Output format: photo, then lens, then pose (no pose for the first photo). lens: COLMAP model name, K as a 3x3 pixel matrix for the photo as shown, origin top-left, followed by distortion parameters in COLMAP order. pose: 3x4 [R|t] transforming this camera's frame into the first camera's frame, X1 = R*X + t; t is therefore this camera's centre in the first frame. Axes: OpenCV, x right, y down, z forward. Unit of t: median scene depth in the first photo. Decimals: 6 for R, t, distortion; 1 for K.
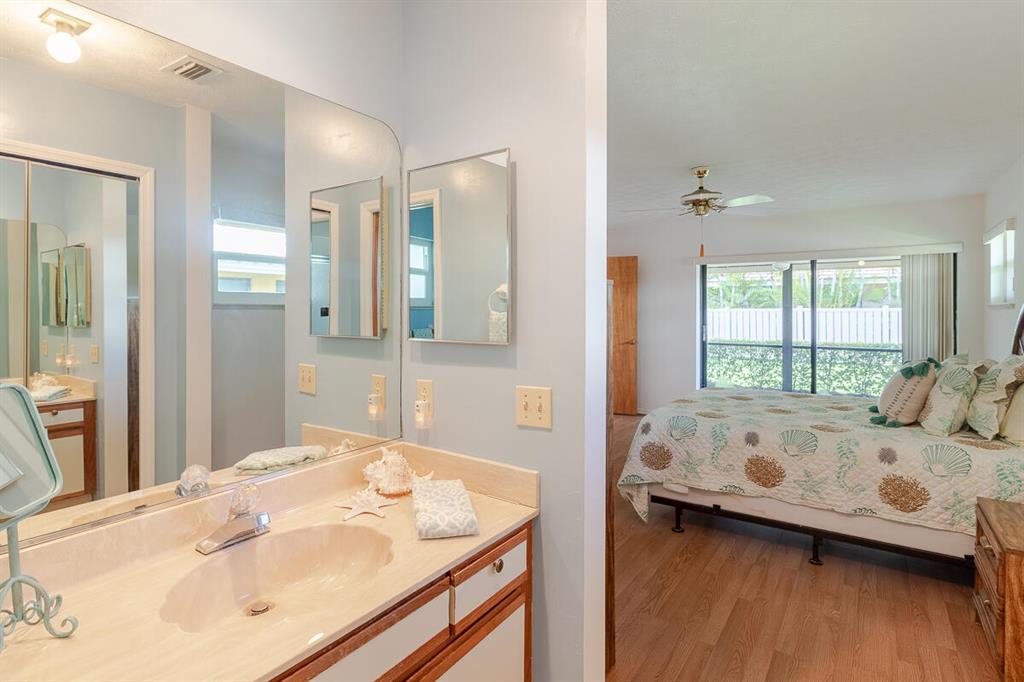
lens RADIAL K [[514.0, 0, 511.0], [0, 514.0, 311.2], [0, 0, 1]] dist [0.000825, -0.001436]
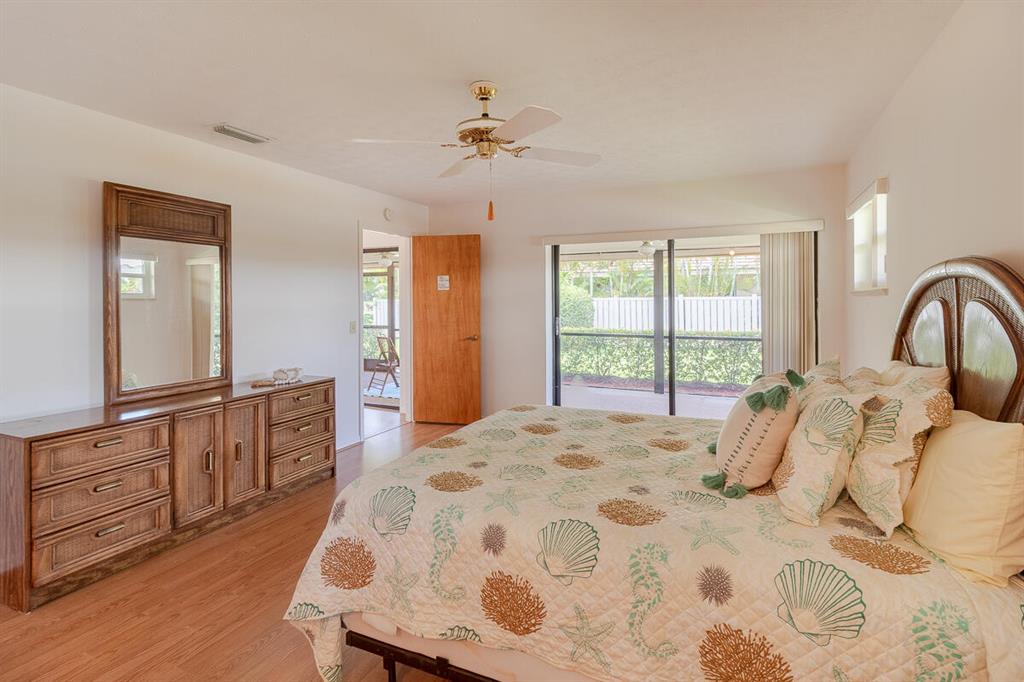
lens RADIAL K [[502.8, 0, 513.4], [0, 502.8, 299.3], [0, 0, 1]] dist [-0.000947, 0.000248]
pose [[0.984076, -0.004434, 0.177692, 0.286395], [0.005024, 0.999983, -0.002872, 0.000878], [-0.177676, 0.003719, 0.984082, 0.348565]]
